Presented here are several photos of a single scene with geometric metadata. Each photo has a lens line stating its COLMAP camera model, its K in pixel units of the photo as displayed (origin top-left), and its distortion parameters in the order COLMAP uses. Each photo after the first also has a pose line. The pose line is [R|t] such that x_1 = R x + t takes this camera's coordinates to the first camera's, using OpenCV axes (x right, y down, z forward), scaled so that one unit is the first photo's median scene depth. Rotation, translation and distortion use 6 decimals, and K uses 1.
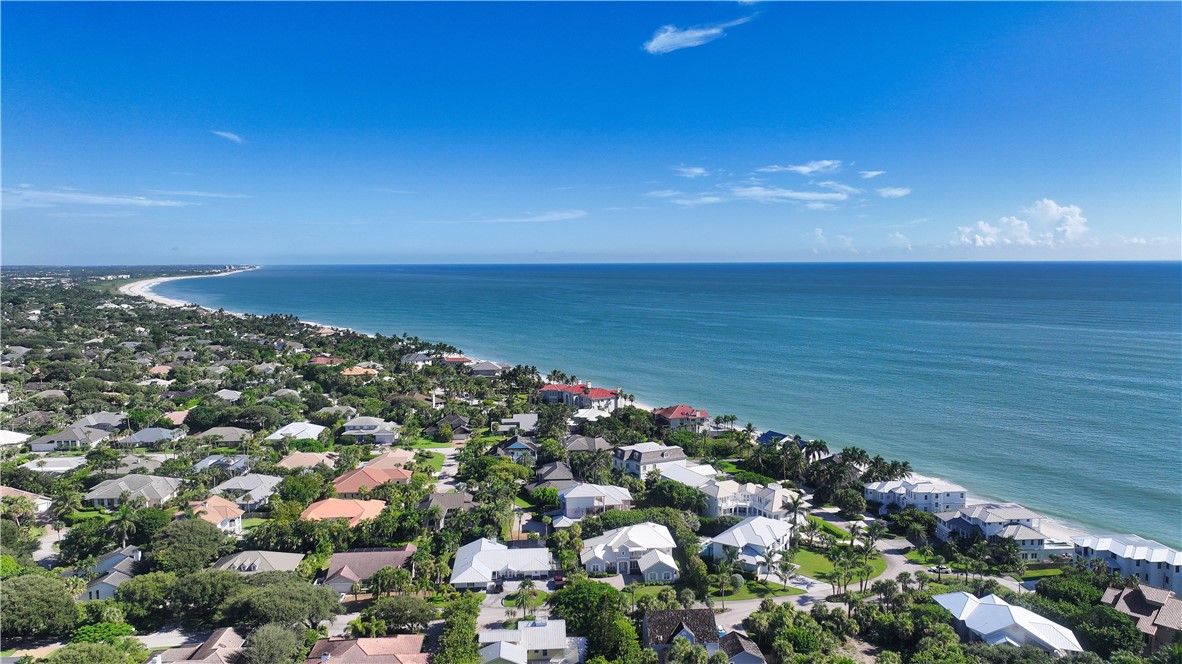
lens RADIAL K [[839.3, 0, 586.4], [0, 839.3, 334.2], [0, 0, 1]] dist [0.034798, 0.001127]
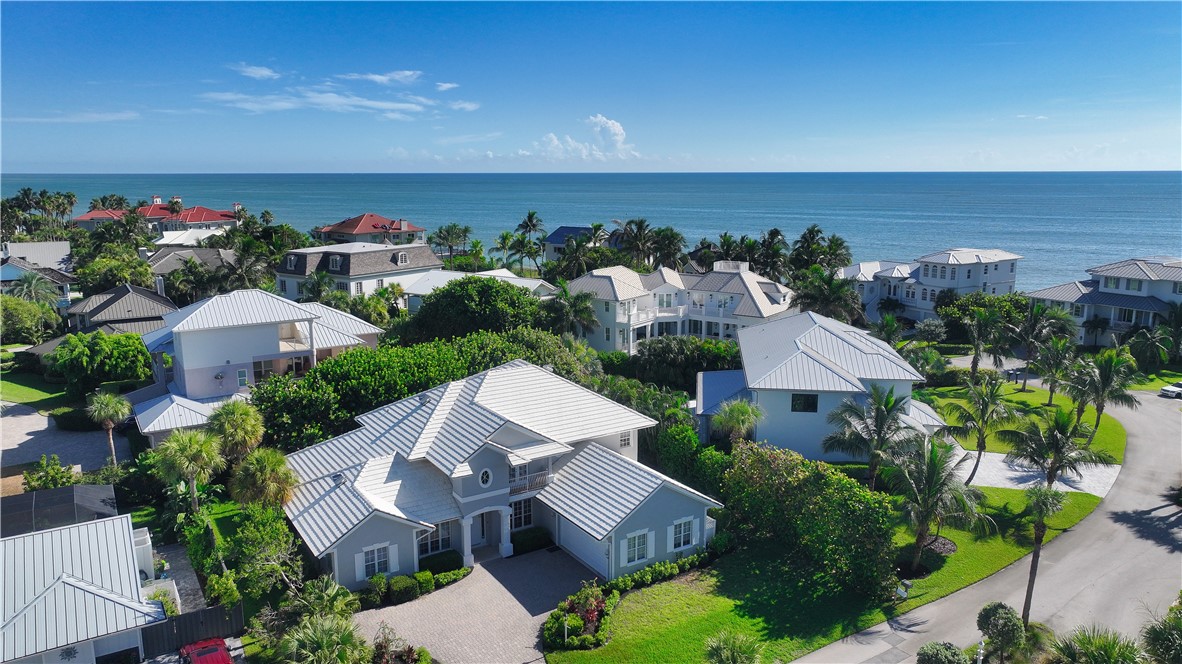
lens RADIAL K [[839.3, 0, 585.3], [0, 839.3, 324.9], [0, 0, 1]] dist [0.034798, 0.001127]
pose [[0.886447, -0.080637, 0.455751, -0.033859], [0.038284, 0.994106, 0.101426, 0.171402], [-0.461244, -0.072461, 0.884310, 0.689004]]
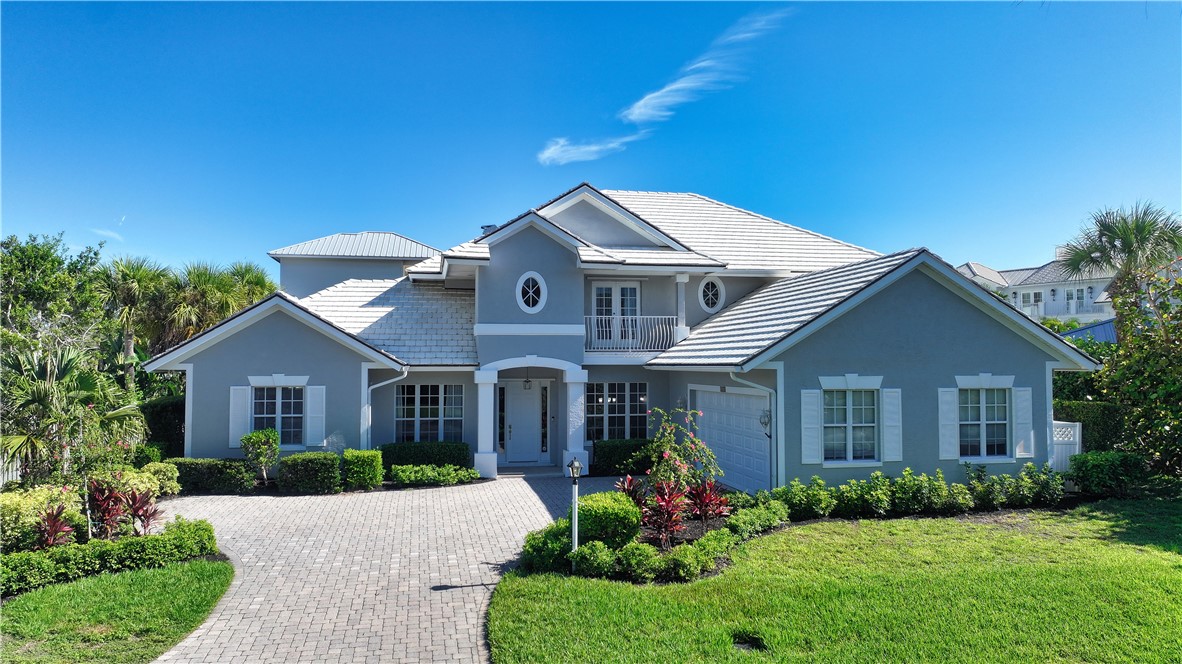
lens RADIAL K [[839.3, 0, 589.8], [0, 839.3, 328.7], [0, 0, 1]] dist [0.034798, 0.001127]
pose [[0.992033, 0.008028, 0.125720, 0.032667], [0.006961, 0.992949, -0.118336, 0.248145], [-0.125783, 0.118269, 0.984983, 0.785305]]
